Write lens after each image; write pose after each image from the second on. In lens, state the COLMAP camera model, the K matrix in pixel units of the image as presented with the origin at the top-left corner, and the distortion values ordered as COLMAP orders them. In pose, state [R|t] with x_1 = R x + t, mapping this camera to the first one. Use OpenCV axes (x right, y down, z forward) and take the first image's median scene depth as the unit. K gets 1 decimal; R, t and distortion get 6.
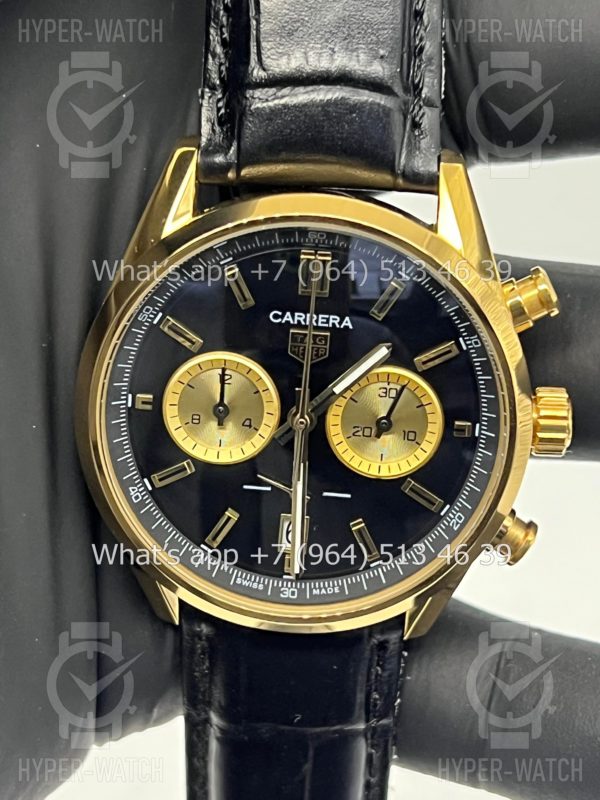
lens RADIAL K [[1907.8, 0, 300.0], [0, 1907.8, 400.0], [0, 0, 1]] dist [0.280324, -0.715259]
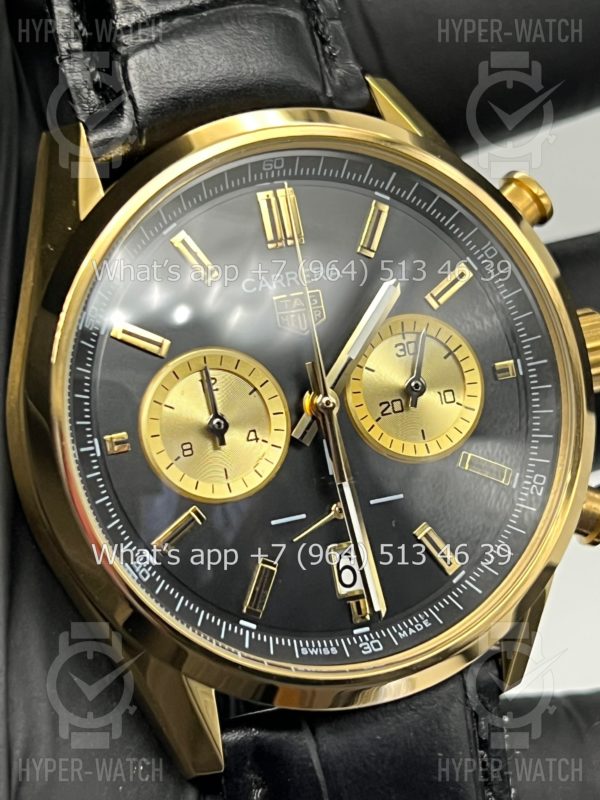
lens RADIAL K [[1907.8, 0, 300.0], [0, 1907.8, 400.0], [0, 0, 1]] dist [0.280324, -0.715259]
pose [[0.899084, -0.246738, 0.361619, -0.281105], [0.354639, 0.894812, -0.271186, 0.211515], [-0.256669, 0.372063, 0.892015, 0.318931]]
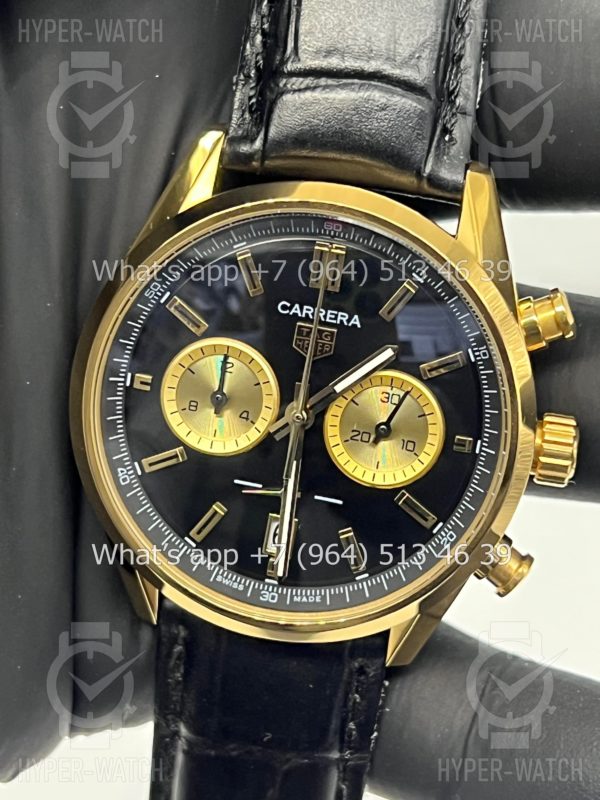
lens RADIAL K [[1907.8, 0, 300.0], [0, 1907.8, 400.0], [0, 0, 1]] dist [0.280324, -0.715259]
pose [[0.992644, 0.106149, -0.058230, 0.057008], [-0.111176, 0.989604, -0.091236, 0.090933], [0.047940, 0.097039, 0.994125, 0.028077]]
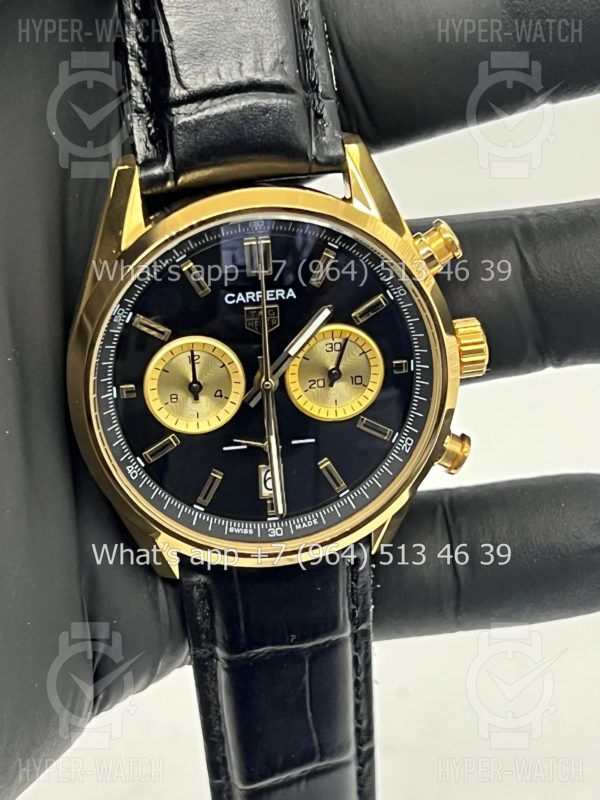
lens RADIAL K [[1907.8, 0, 300.0], [0, 1907.8, 400.0], [0, 0, 1]] dist [0.280324, -0.715259]
pose [[0.975481, -0.175862, 0.132320, -0.133732], [0.172864, 0.984362, 0.033905, -0.014993], [-0.136213, -0.010200, 0.990627, -0.152960]]
